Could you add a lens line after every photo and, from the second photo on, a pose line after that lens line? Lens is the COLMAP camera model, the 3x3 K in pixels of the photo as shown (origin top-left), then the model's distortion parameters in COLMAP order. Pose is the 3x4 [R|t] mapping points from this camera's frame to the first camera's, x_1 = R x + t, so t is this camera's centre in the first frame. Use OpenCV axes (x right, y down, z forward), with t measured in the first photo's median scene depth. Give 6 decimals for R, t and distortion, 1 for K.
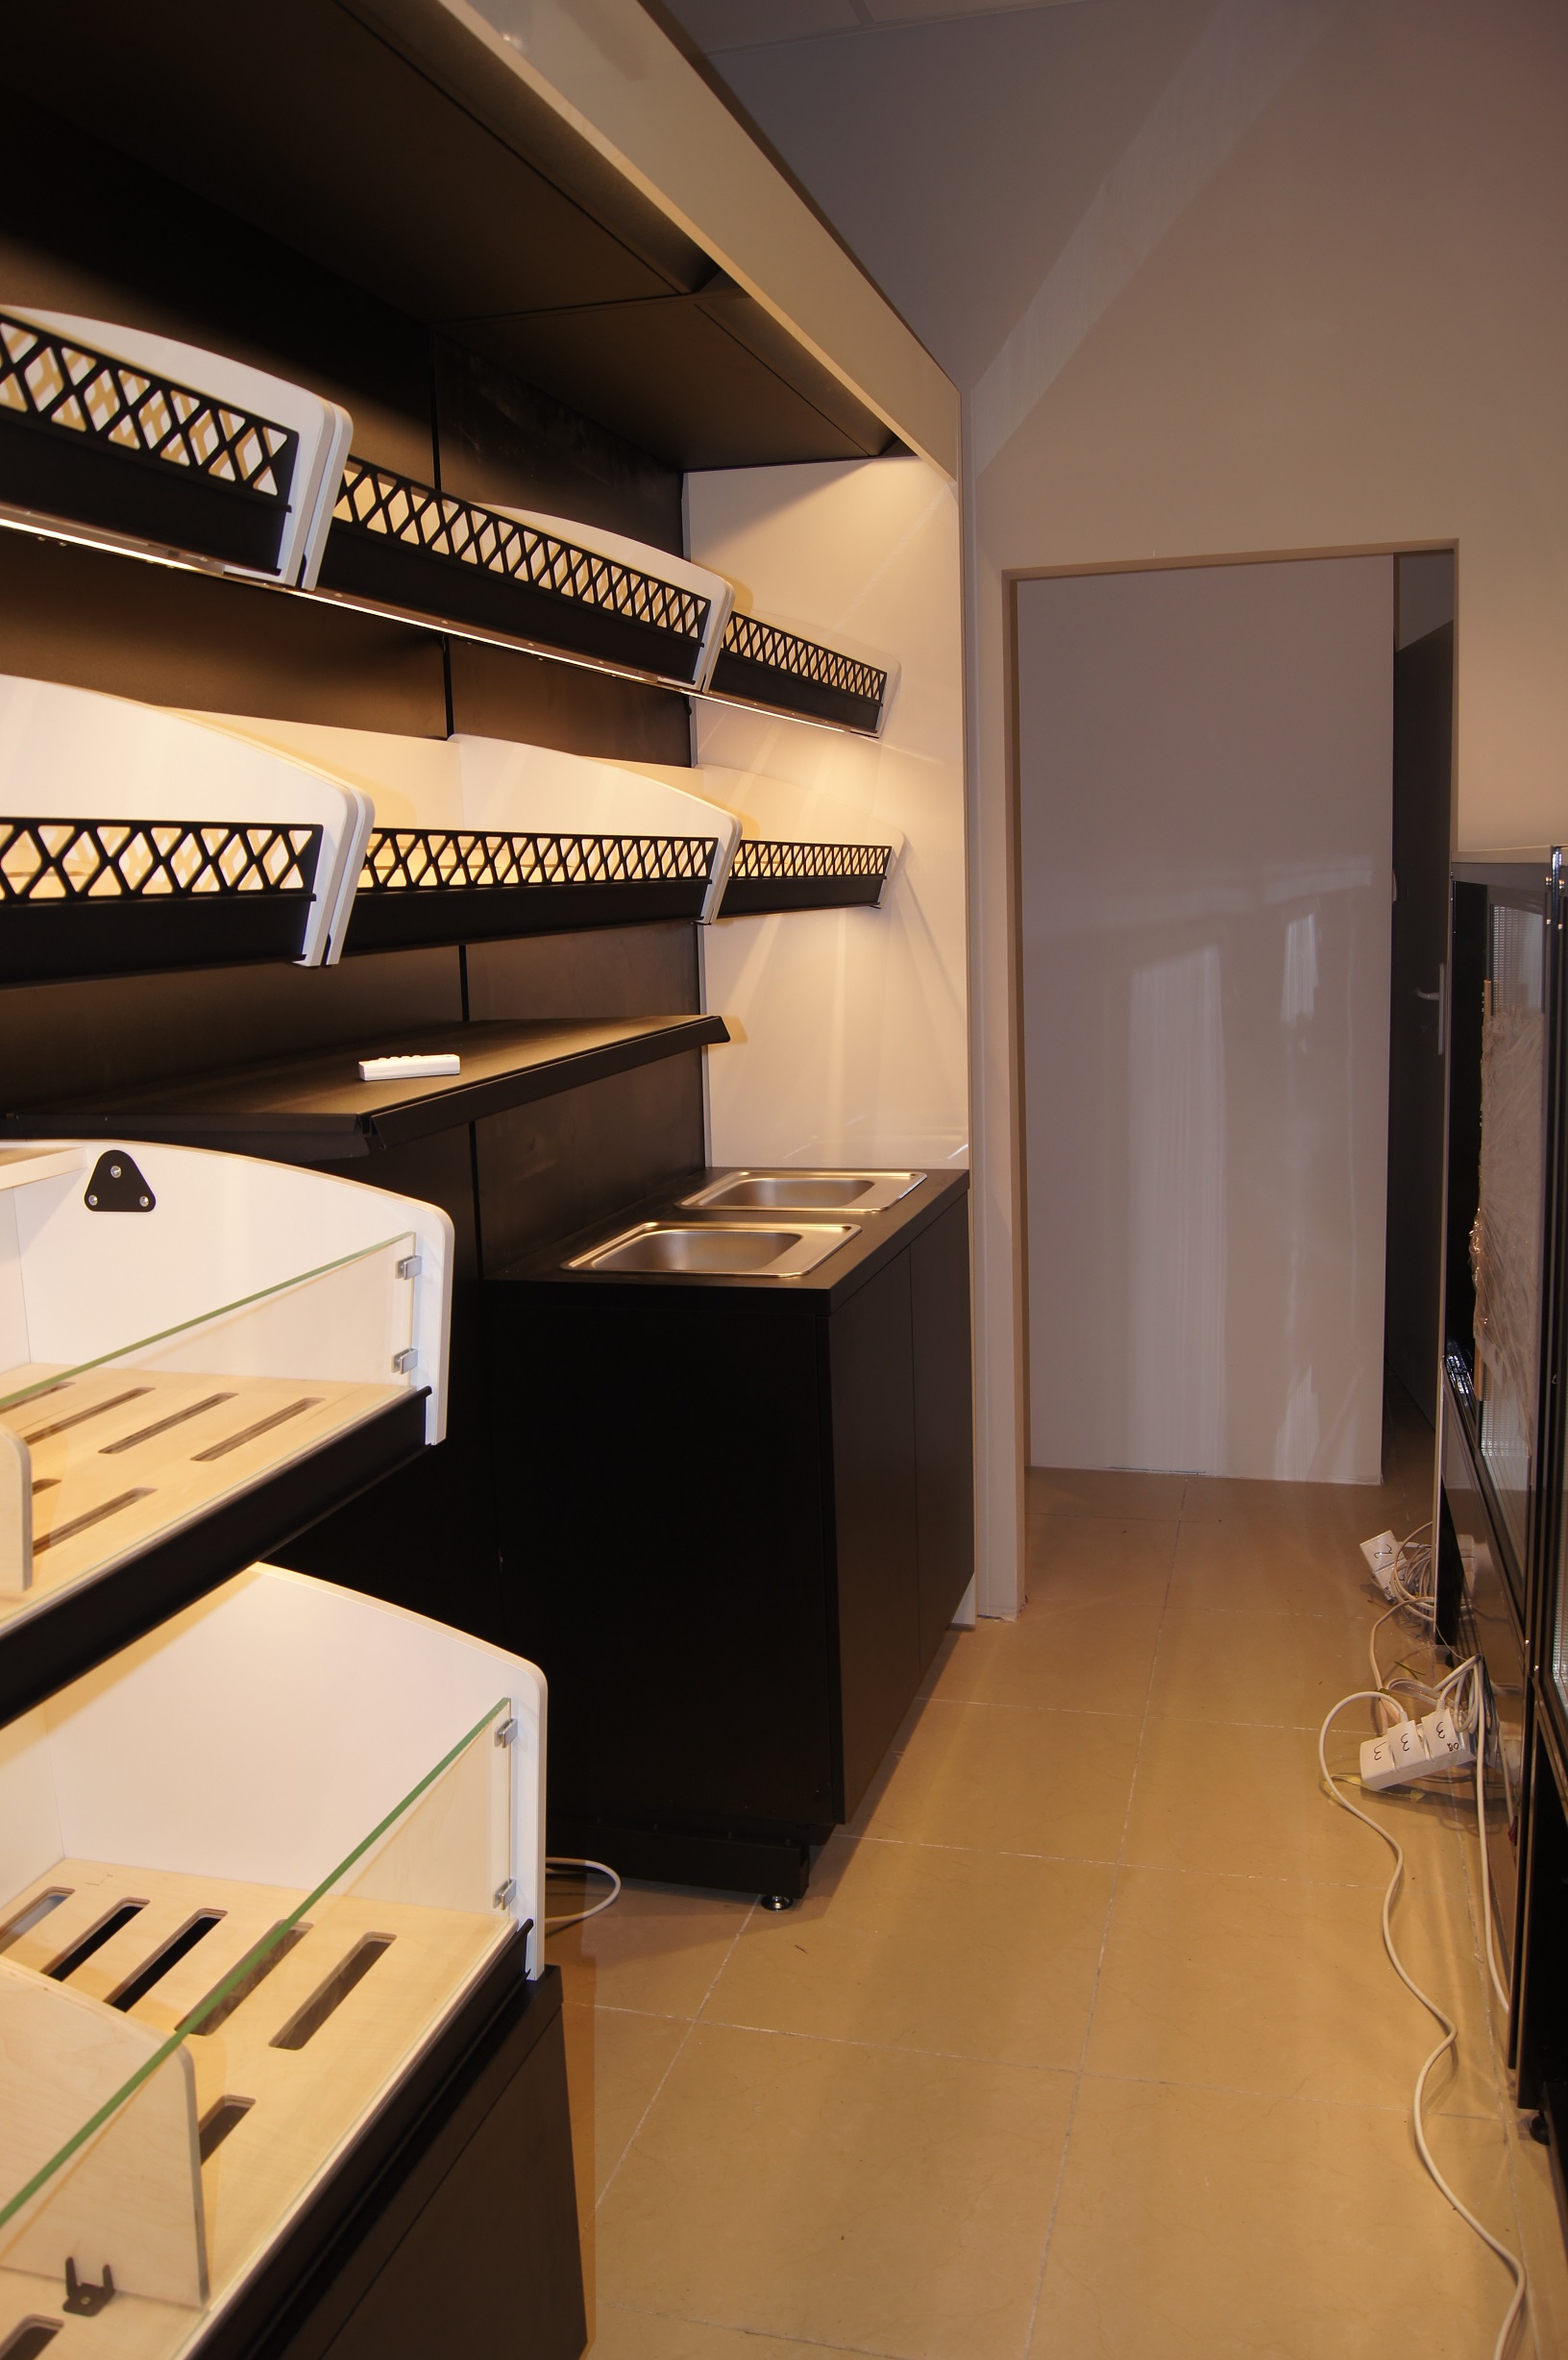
lens RADIAL K [[1842.3, 0, 769.9], [0, 1842.3, 1197.3], [0, 0, 1]] dist [-0.085506, 0.017288]
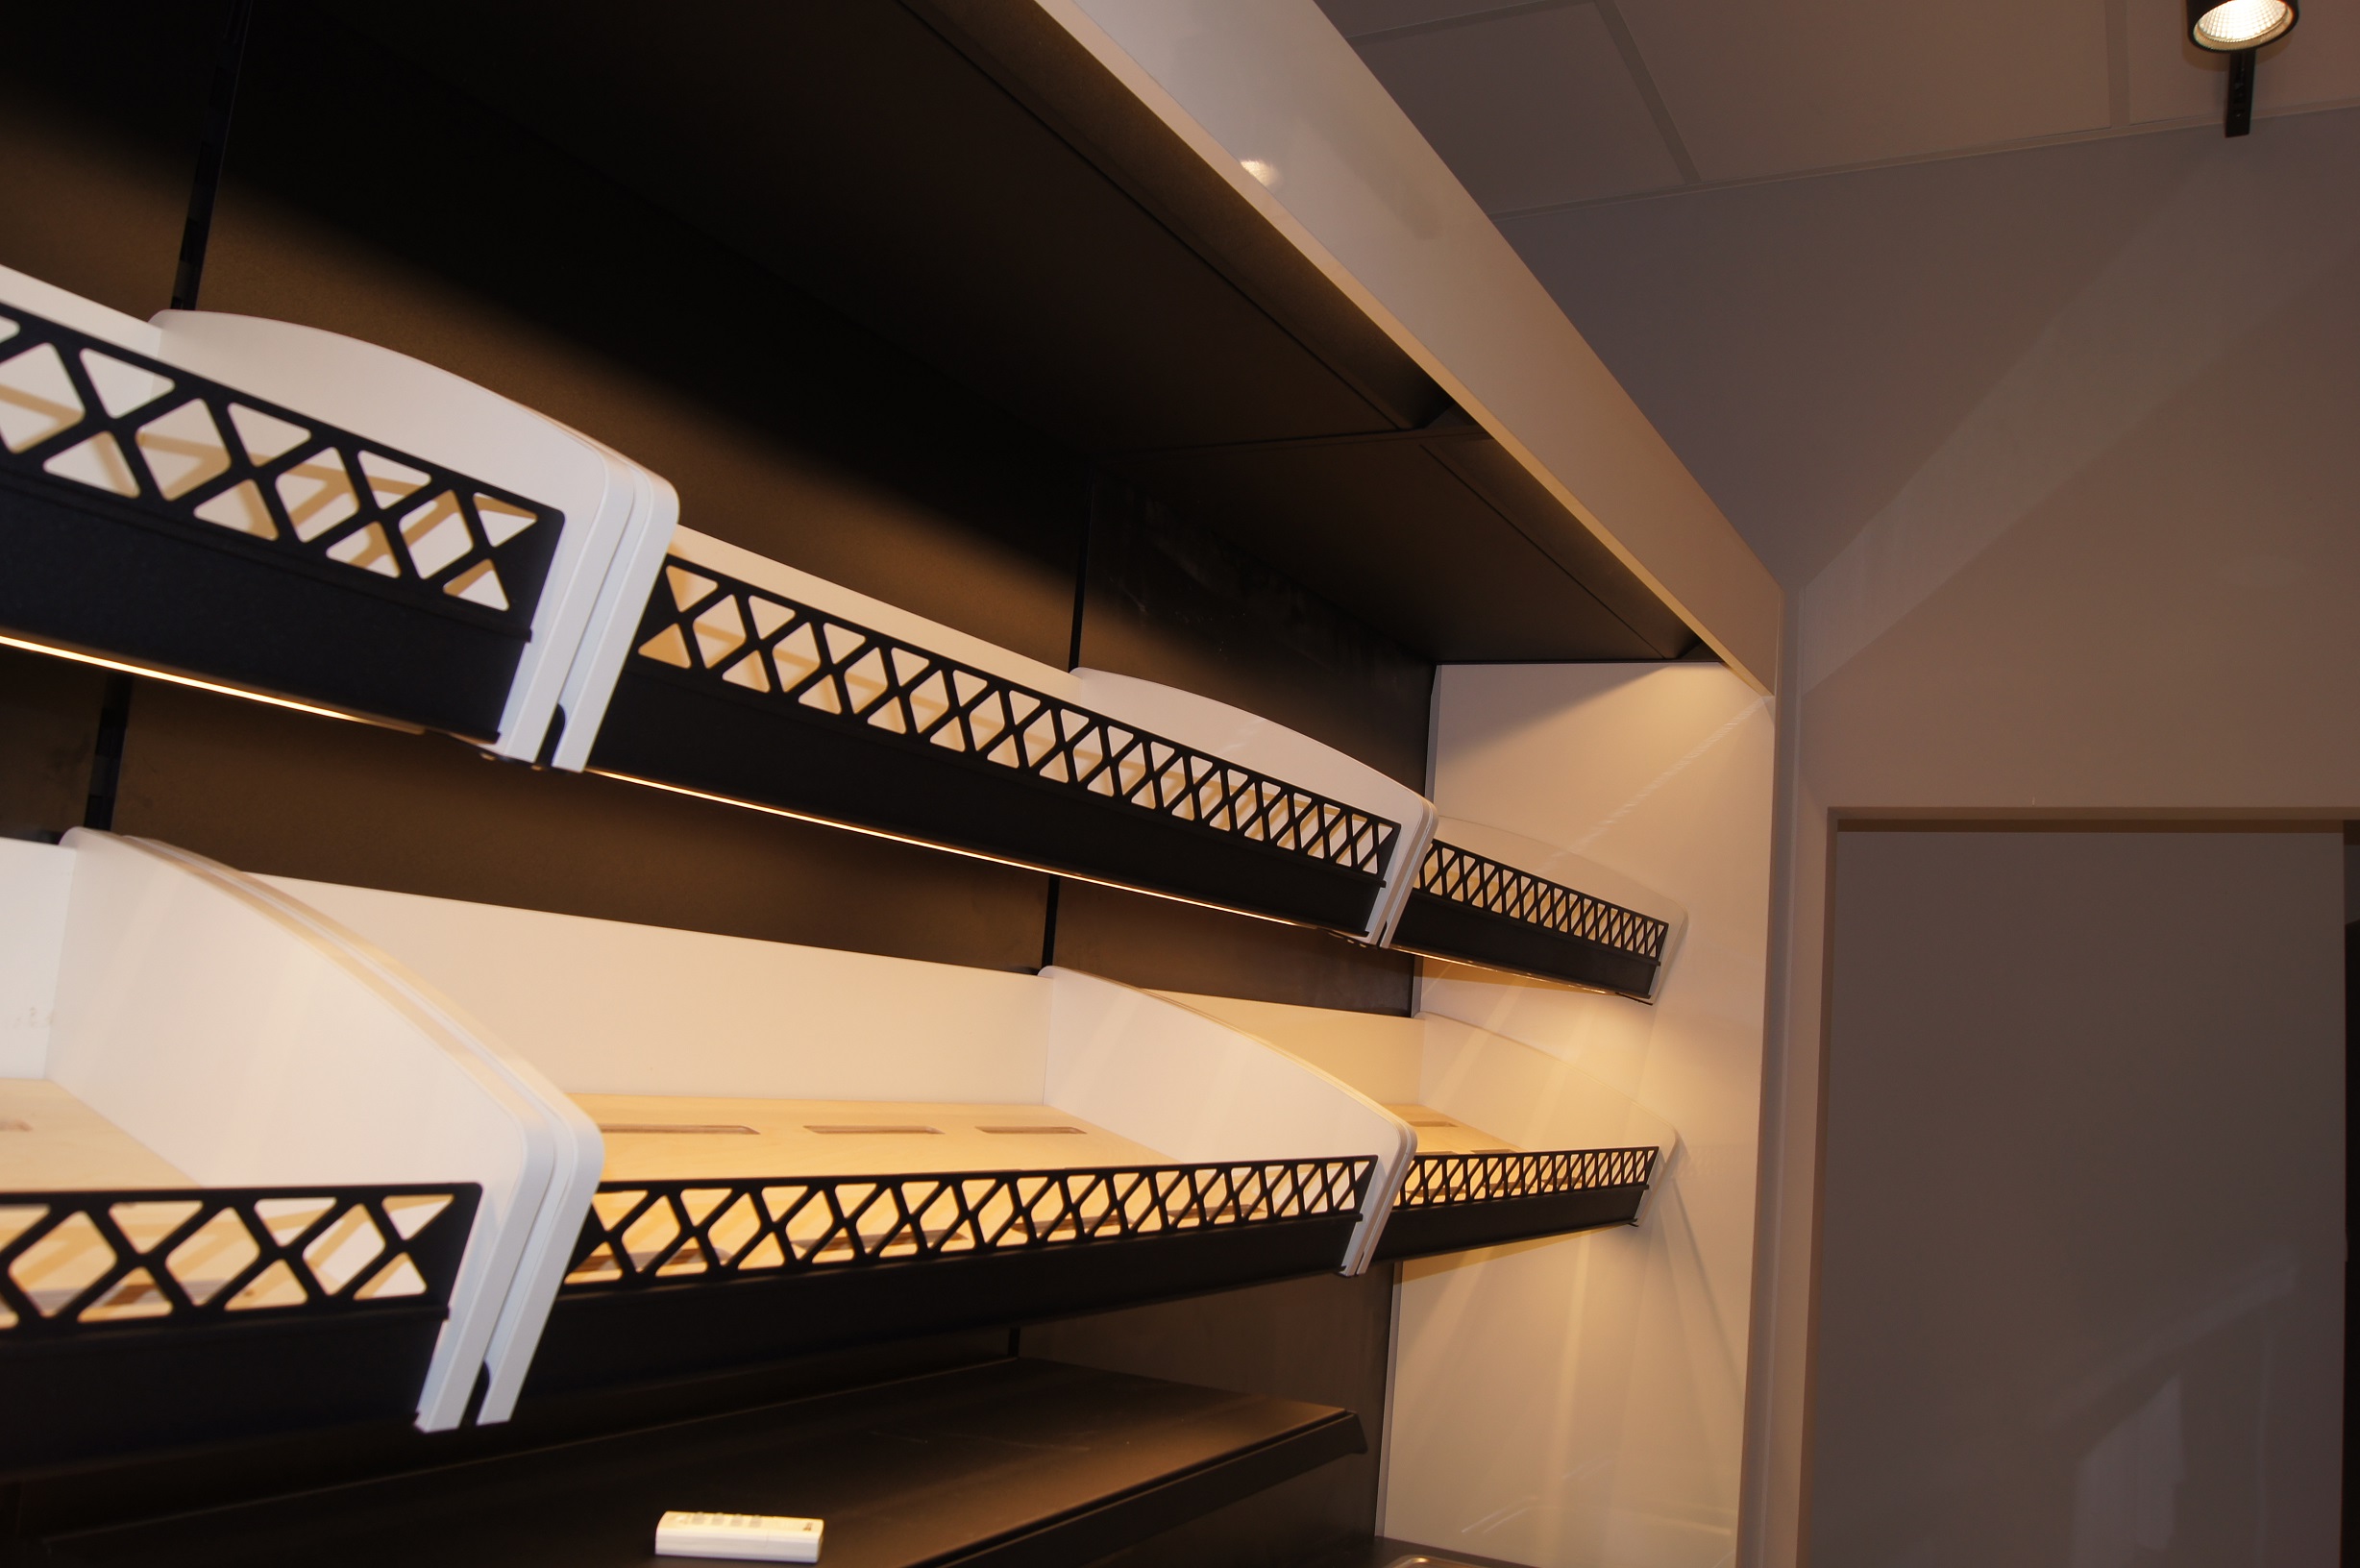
lens RADIAL K [[1842.3, 0, 1173.2], [0, 1842.3, 789.5], [0, 0, 1]] dist [-0.085506, 0.017288]
pose [[0.970916, 0.078493, -0.226187, 0.043054], [-0.144761, 0.944944, -0.293470, -0.113458], [0.190699, 0.317678, 0.928824, 0.302945]]
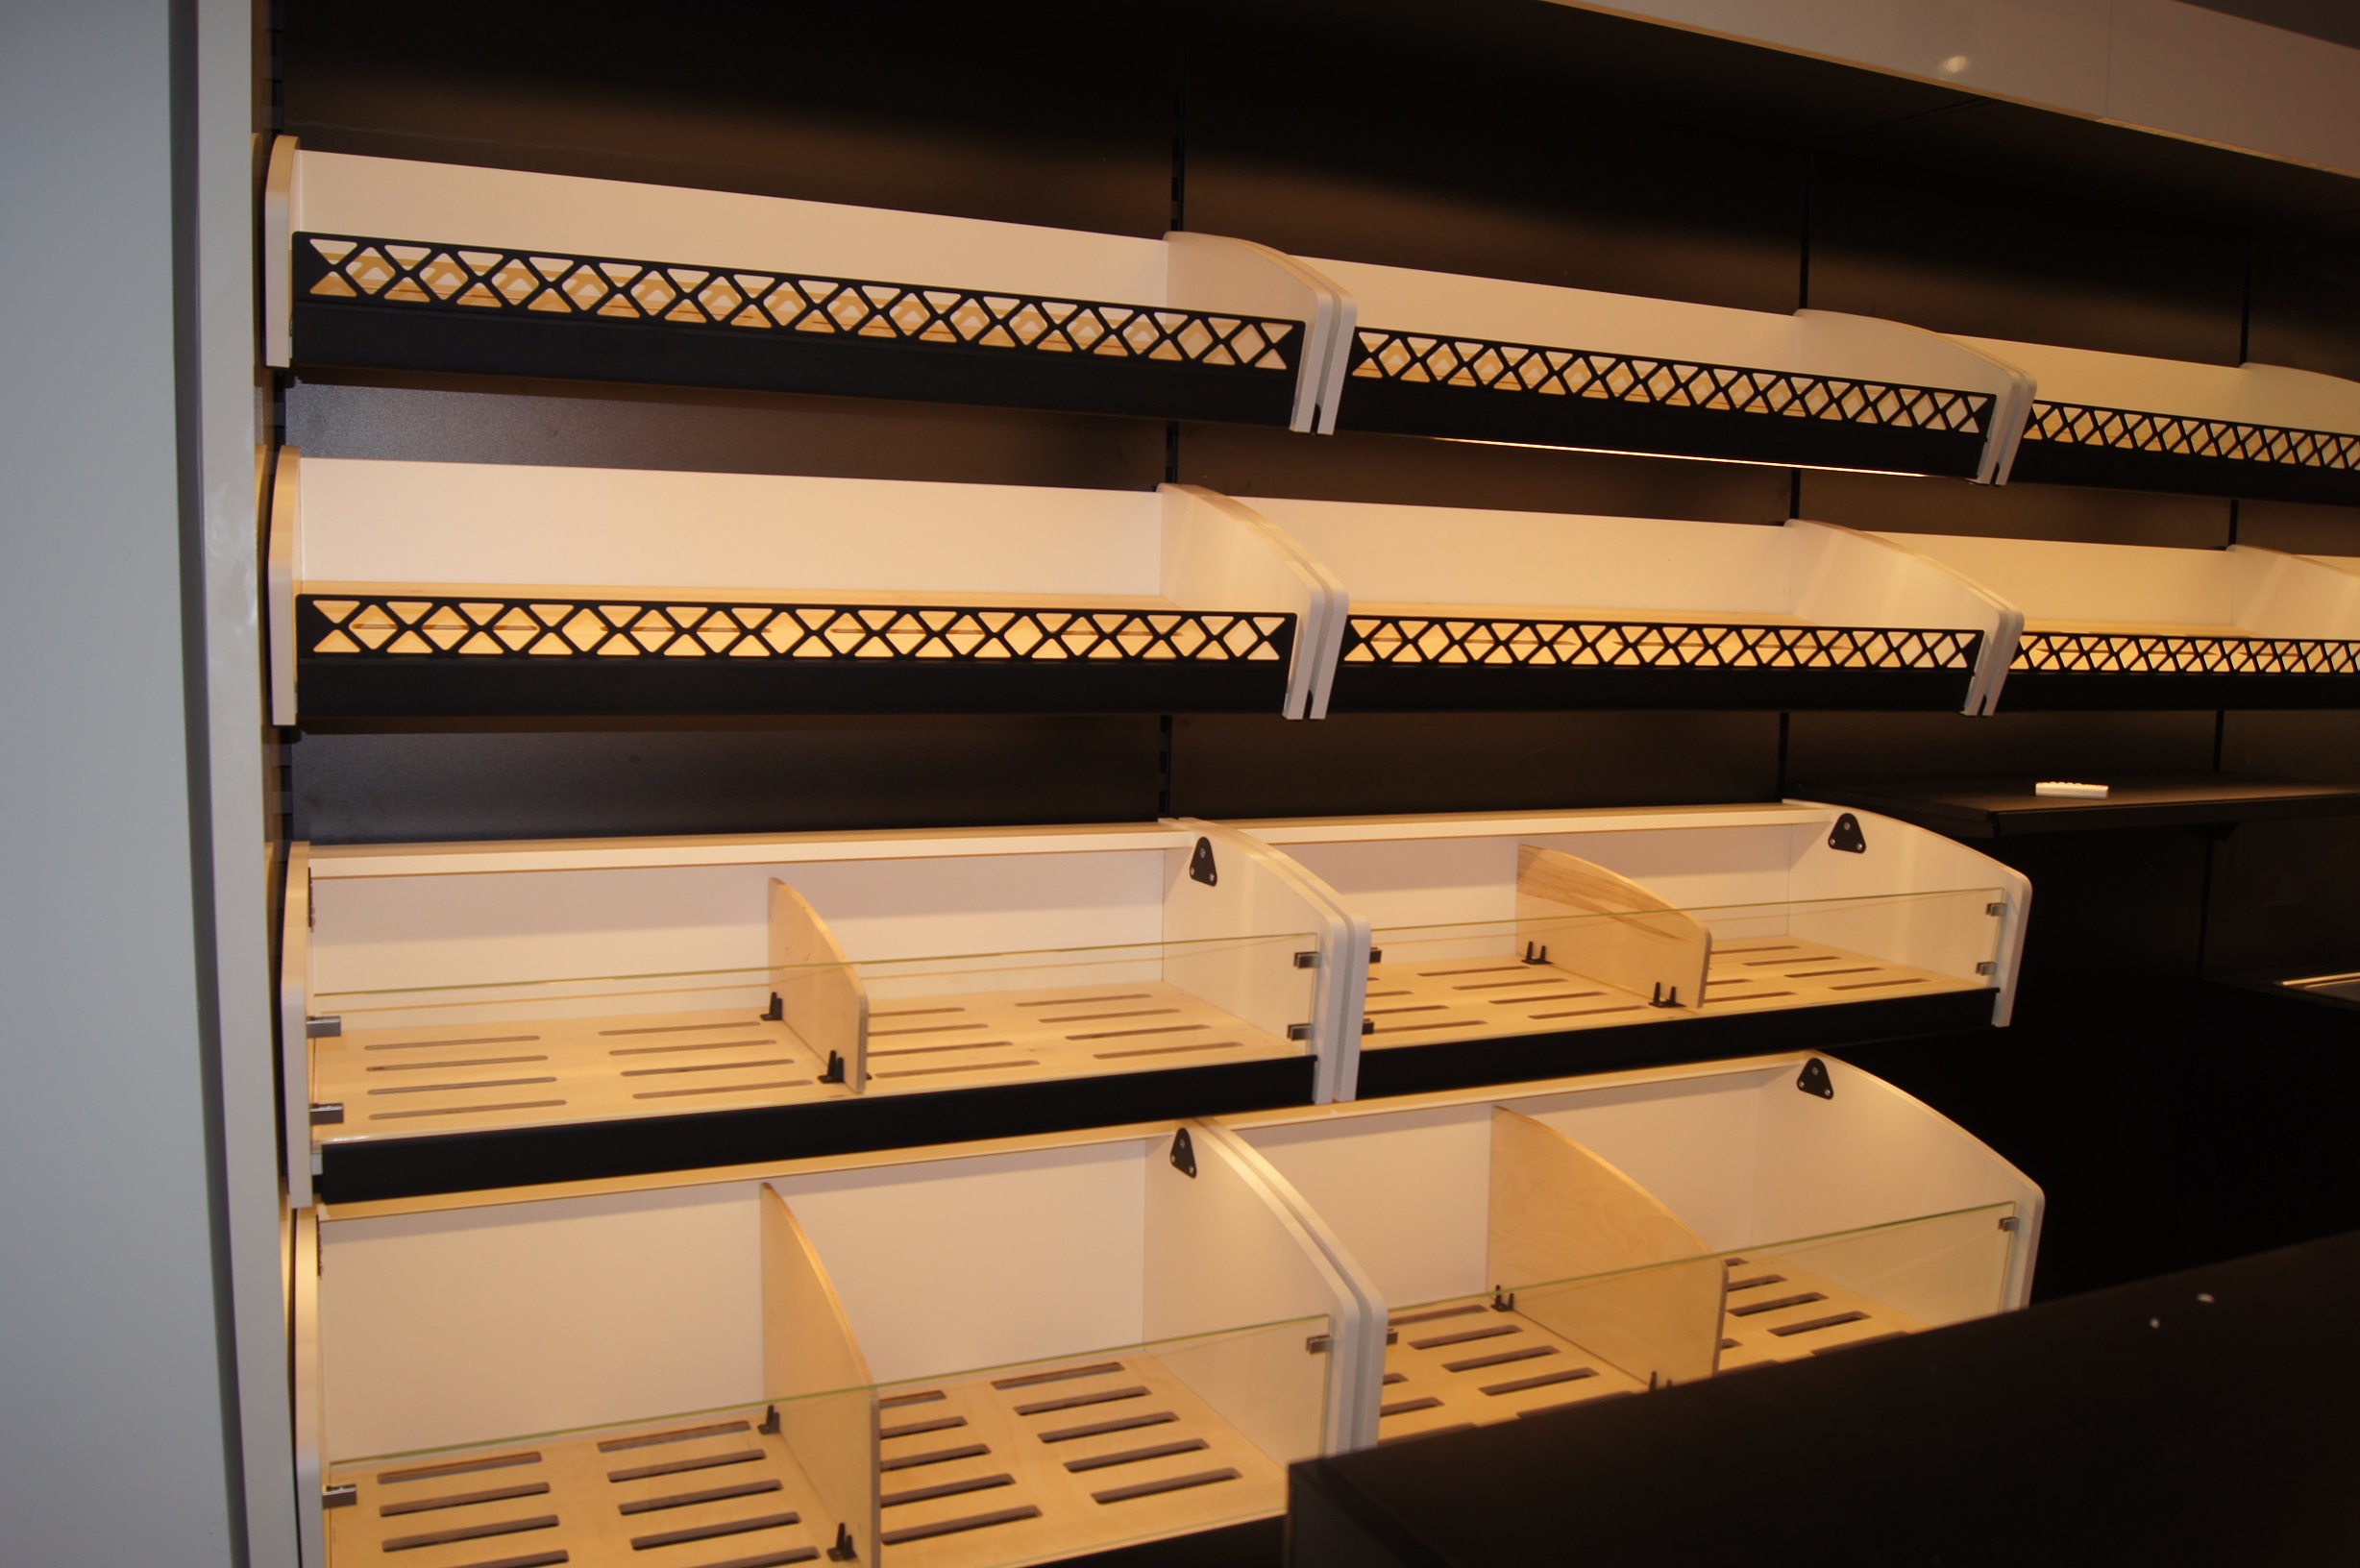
lens RADIAL K [[1842.3, 0, 1177.9], [0, 1842.3, 791.5], [0, 0, 1]] dist [-0.085506, 0.017288]
pose [[0.652890, 0.123747, -0.747276, 0.311386], [-0.170204, 0.985303, 0.014458, 0.022408], [0.738082, 0.117750, 0.664356, -0.357561]]
